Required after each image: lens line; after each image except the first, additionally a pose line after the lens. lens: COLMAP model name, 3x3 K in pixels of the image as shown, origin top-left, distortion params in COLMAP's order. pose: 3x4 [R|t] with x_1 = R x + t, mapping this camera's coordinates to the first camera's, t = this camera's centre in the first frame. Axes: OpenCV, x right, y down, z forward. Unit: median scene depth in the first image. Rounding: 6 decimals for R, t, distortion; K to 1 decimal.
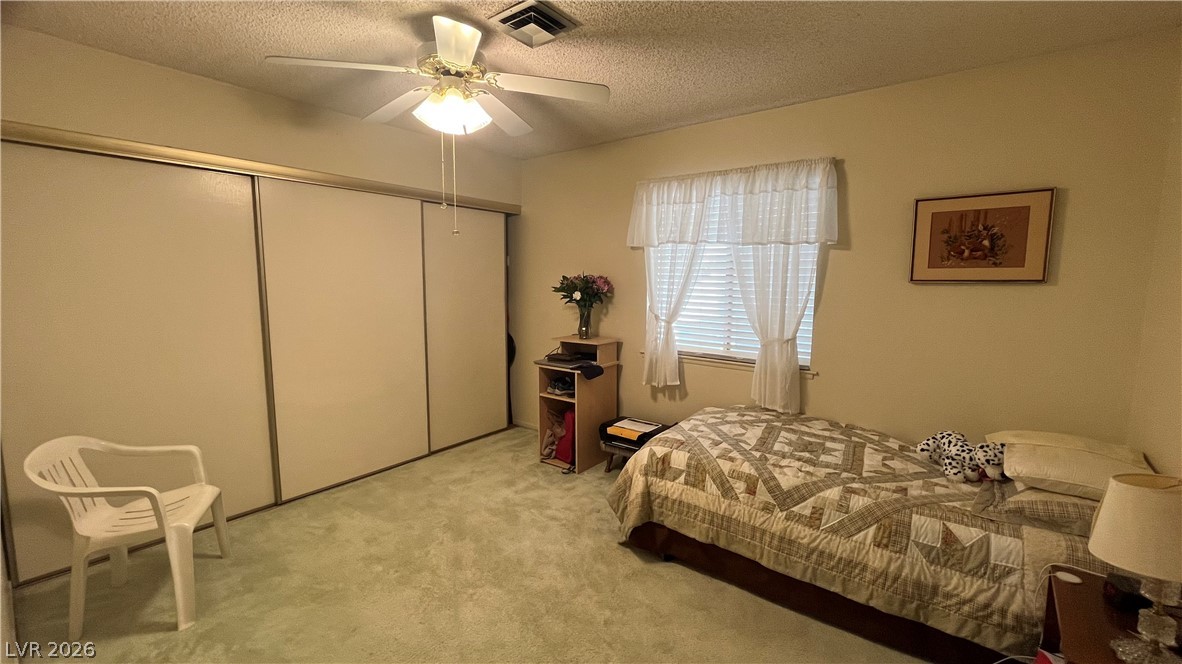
lens RADIAL K [[478.1, 0, 596.4], [0, 478.1, 333.1], [0, 0, 1]] dist [-0.000823, 0.000239]
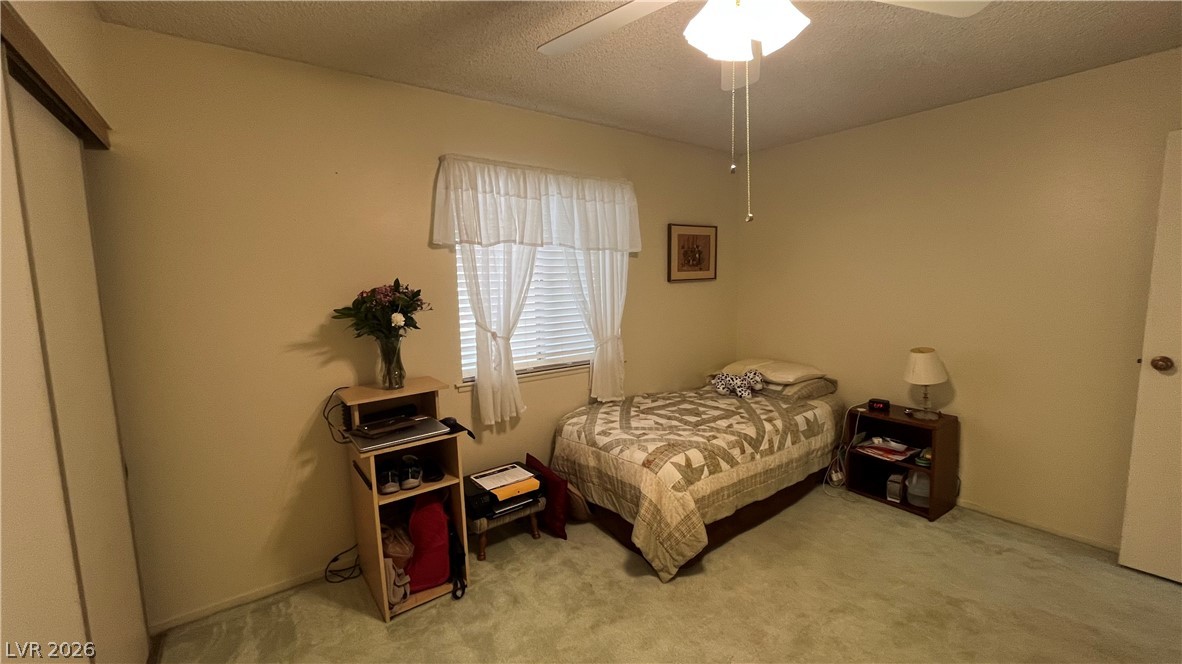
lens RADIAL K [[478.1, 0, 593.6], [0, 478.1, 329.8], [0, 0, 1]] dist [-0.000823, 0.000239]
pose [[0.269503, -0.121575, 0.955294, -0.805274], [0.134636, 0.987013, 0.087629, -0.123030], [-0.953541, 0.105001, 0.282372, 0.853967]]
